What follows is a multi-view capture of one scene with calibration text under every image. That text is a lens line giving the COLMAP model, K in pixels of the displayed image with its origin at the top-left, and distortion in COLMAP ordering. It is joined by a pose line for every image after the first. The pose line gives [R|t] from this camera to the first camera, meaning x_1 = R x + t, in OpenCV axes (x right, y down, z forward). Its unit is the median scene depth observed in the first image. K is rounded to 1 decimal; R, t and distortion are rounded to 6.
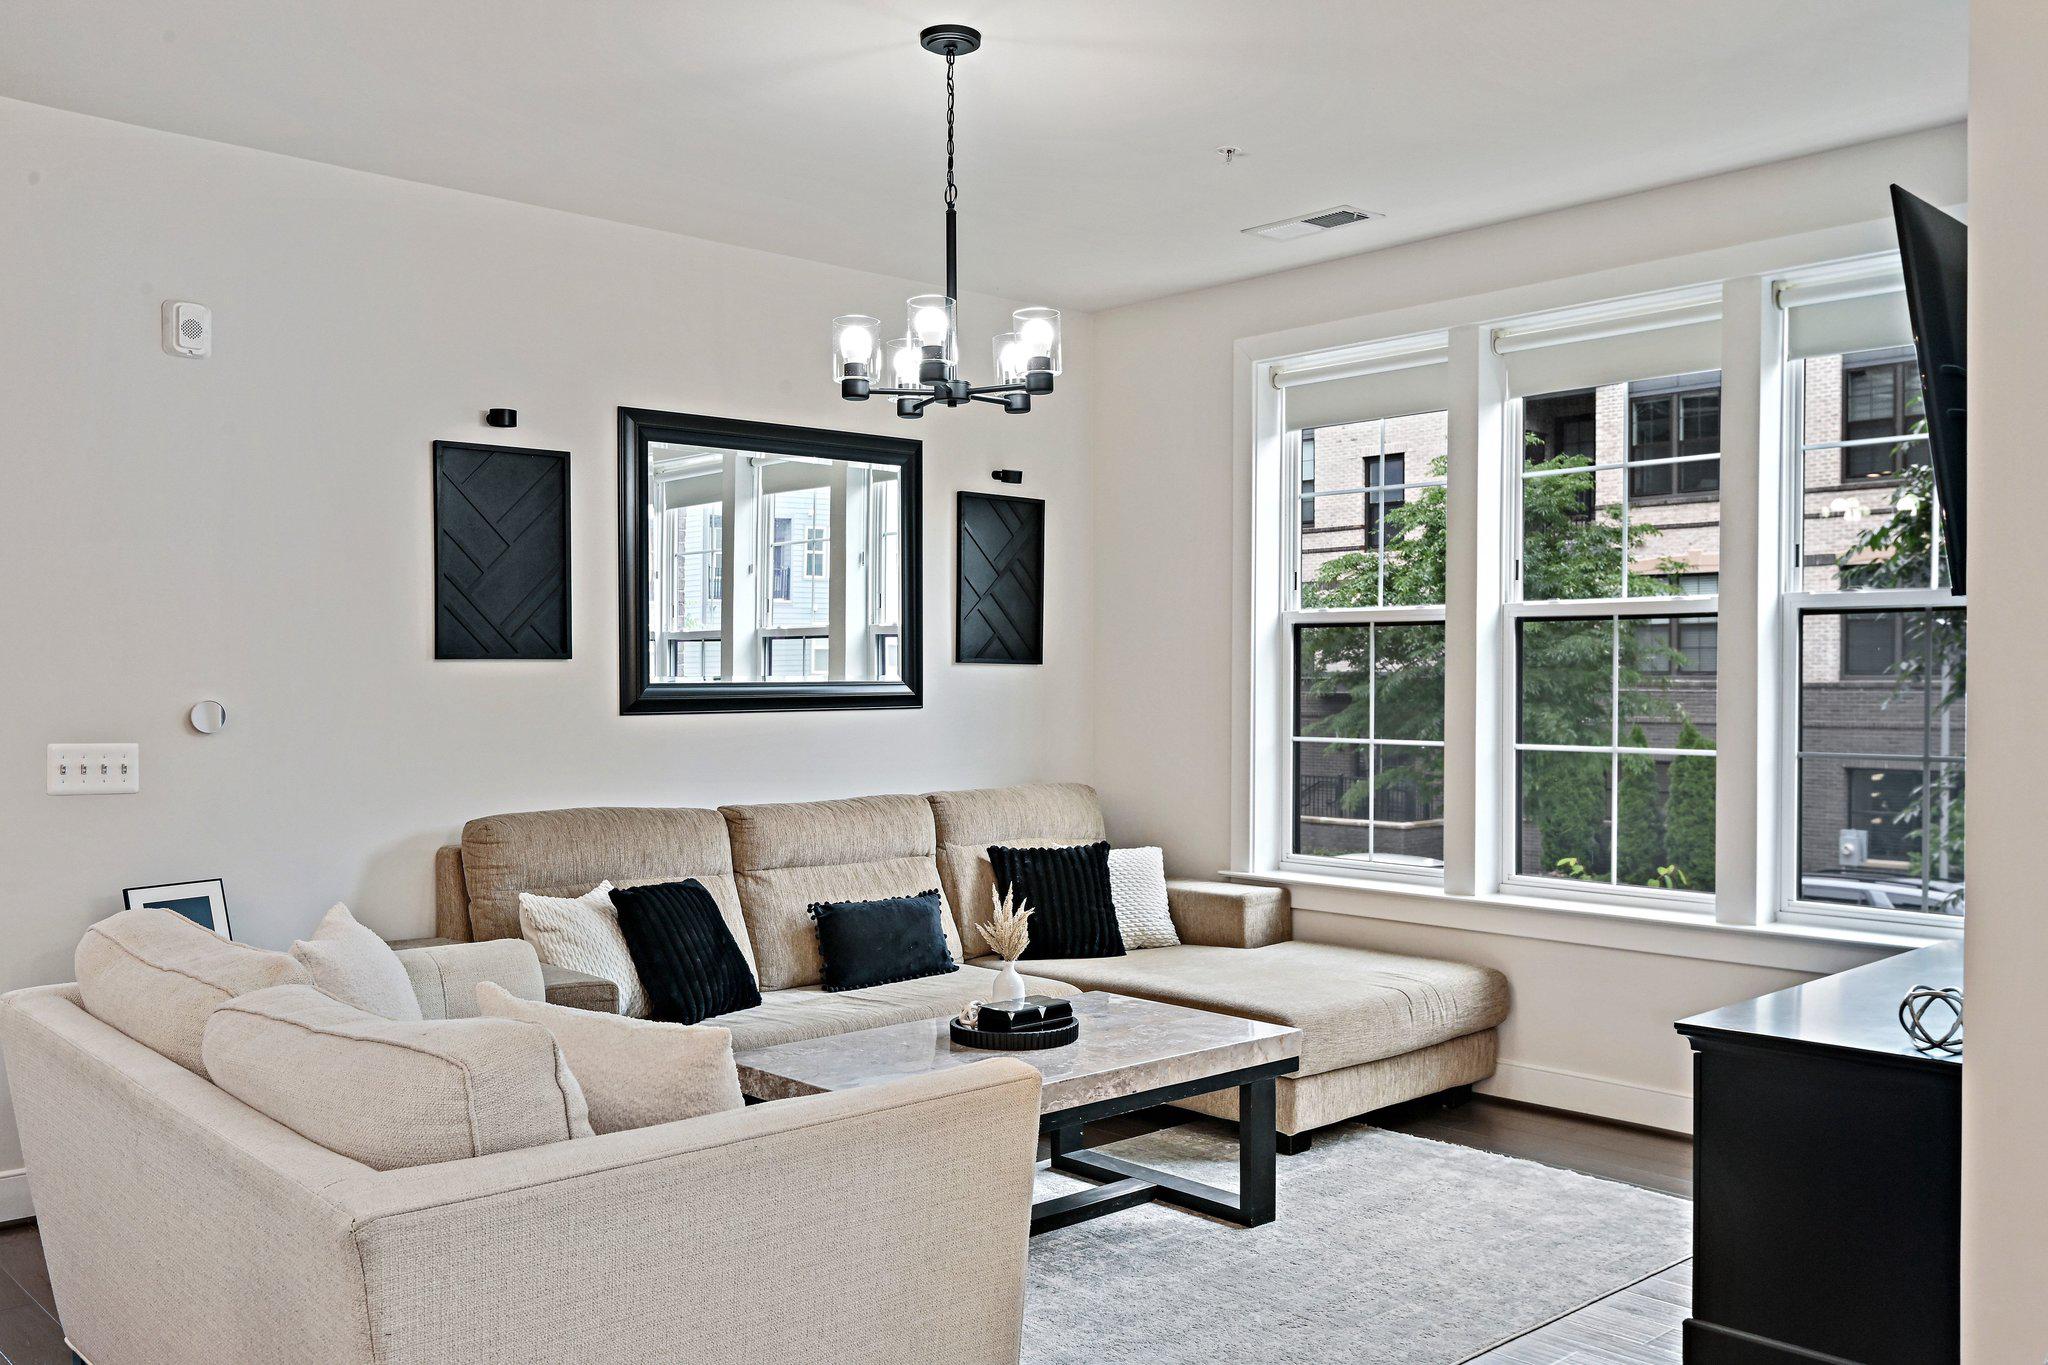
lens RADIAL K [[1748.5, 0, 1028.9], [0, 1748.5, 701.6], [0, 0, 1]] dist [-0.006123, -0.018781]
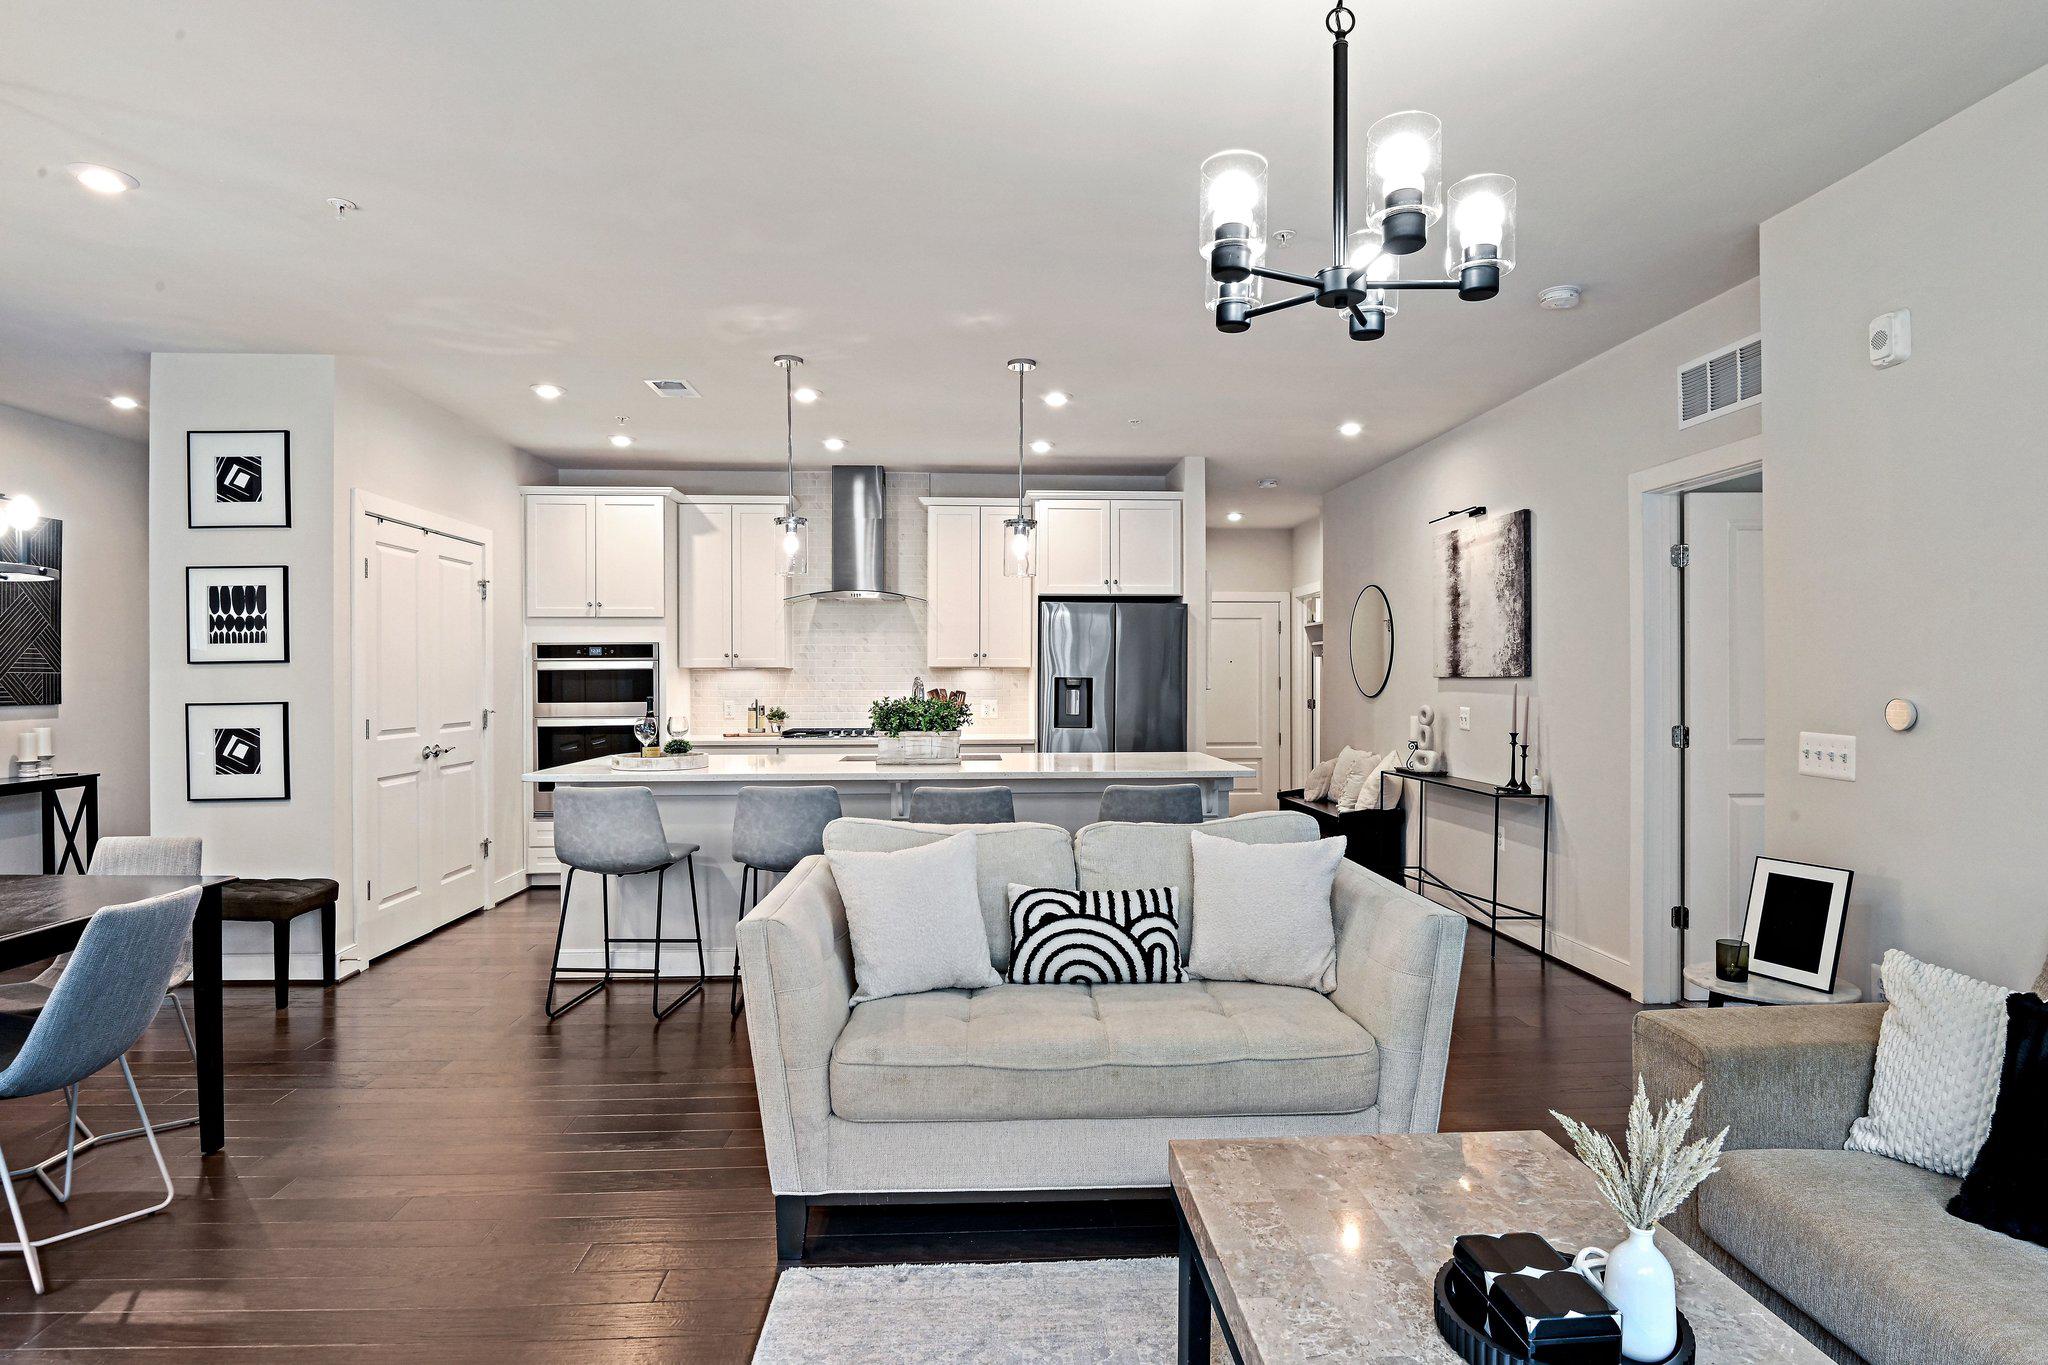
lens RADIAL K [[1068.7, 0, 1026.7], [0, 1068.7, 683.3], [0, 0, 1]] dist [-0.020189, -0.004620]
pose [[-0.635495, 0.001826, -0.772103, 0.289129], [-0.008856, 0.999914, 0.009655, -0.009541], [0.772054, 0.012973, -0.635425, 0.892785]]
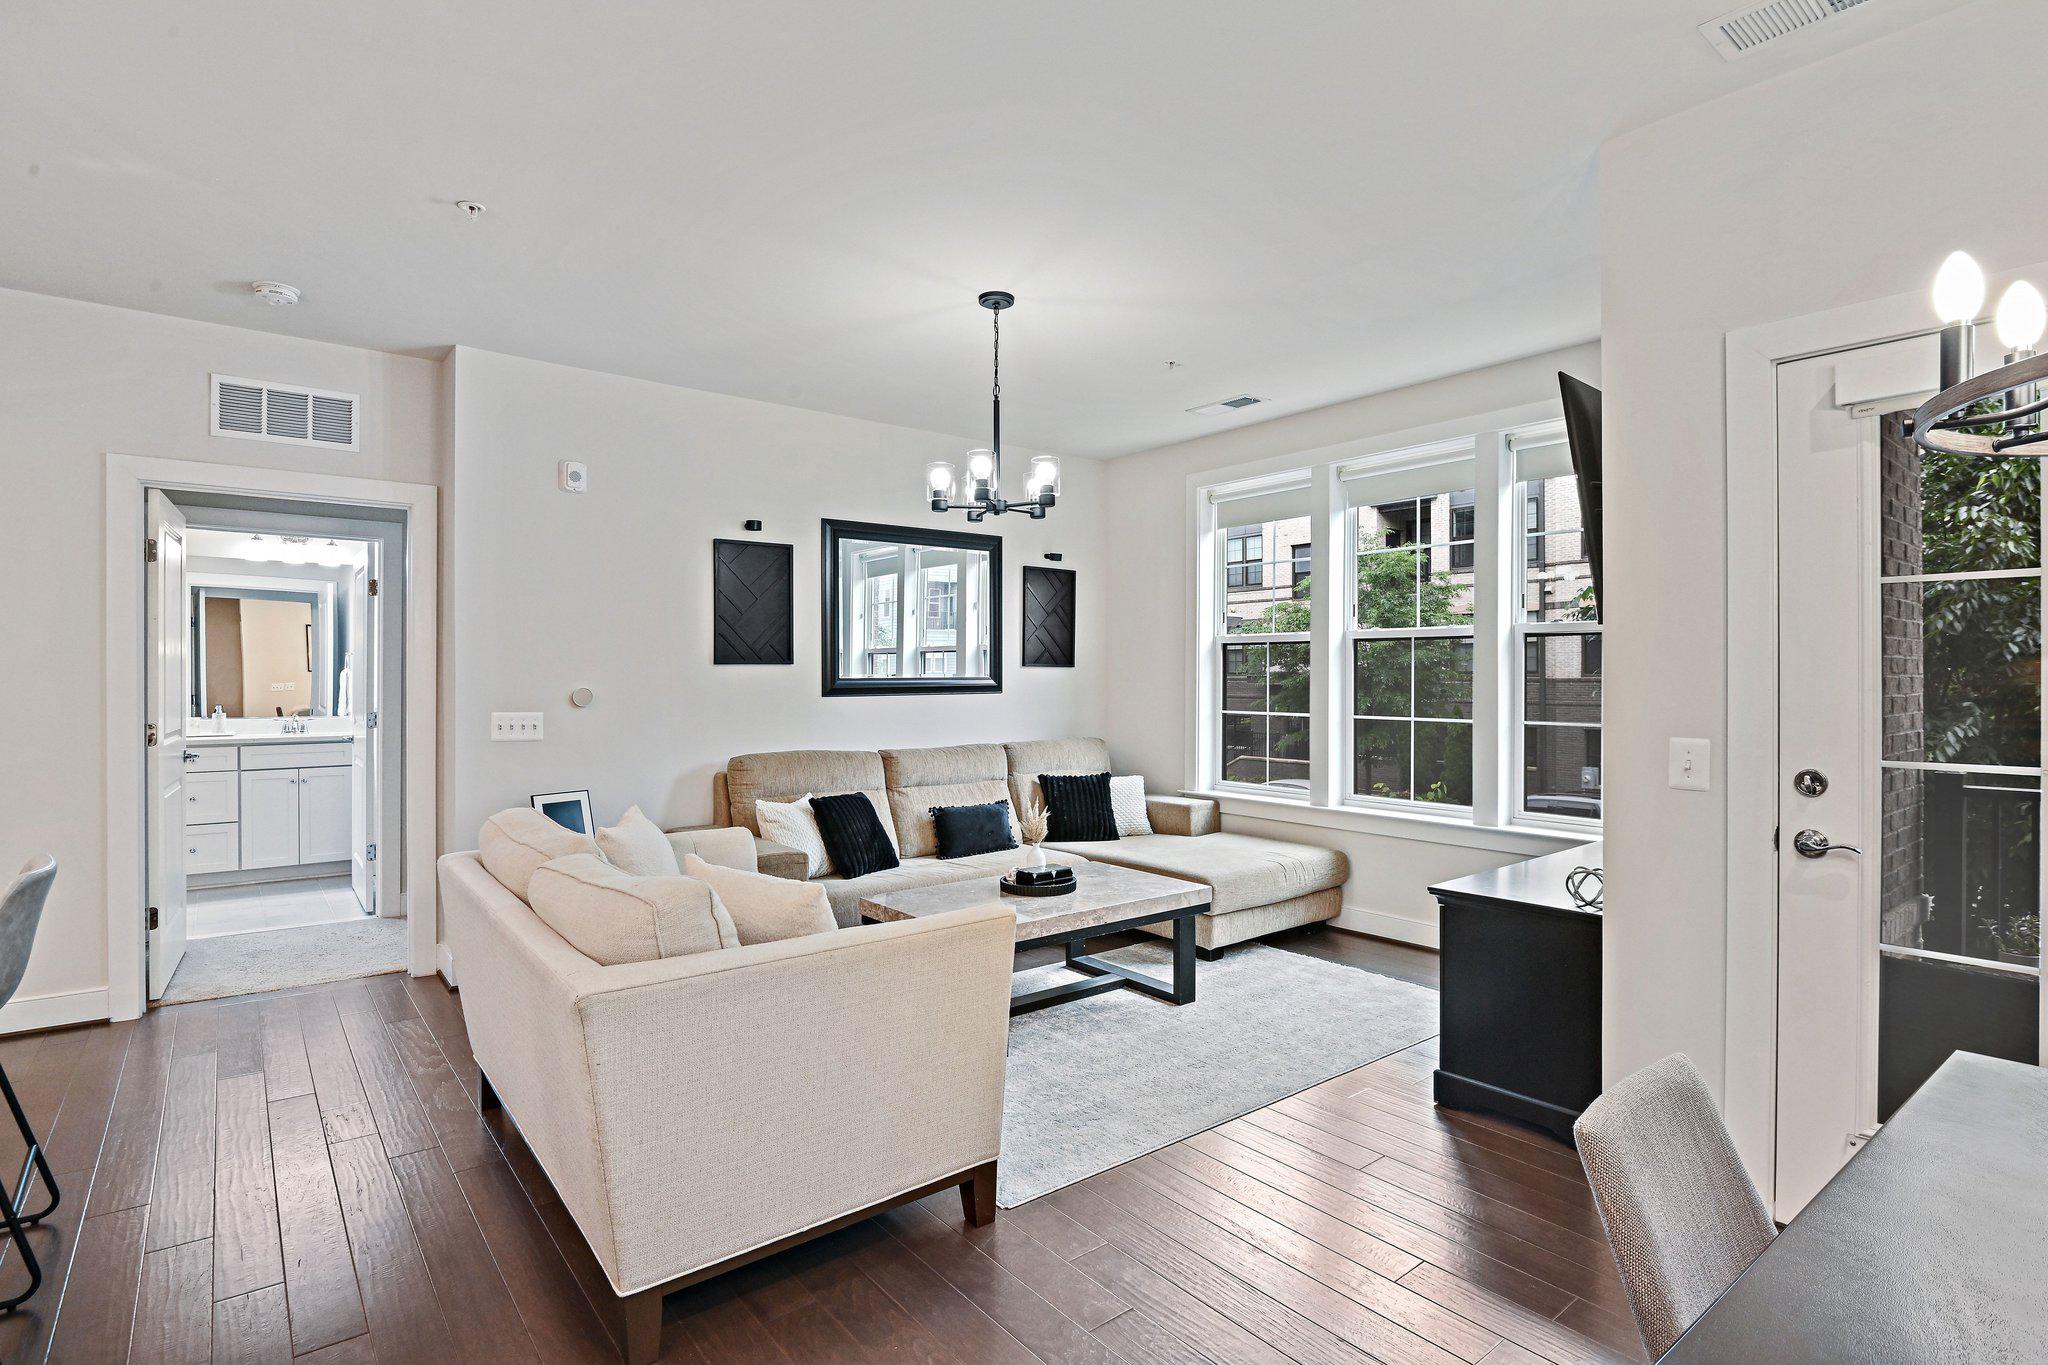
lens RADIAL K [[1012.4, 0, 1026.2], [0, 1012.4, 672.2], [0, 0, 1]] dist [-0.016100, -0.003959]
pose [[0.997255, 0.000199, -0.074046, 0.043516], [-0.001428, 0.999862, -0.016541, -0.000222], [0.074032, 0.016601, 0.997118, 0.020034]]
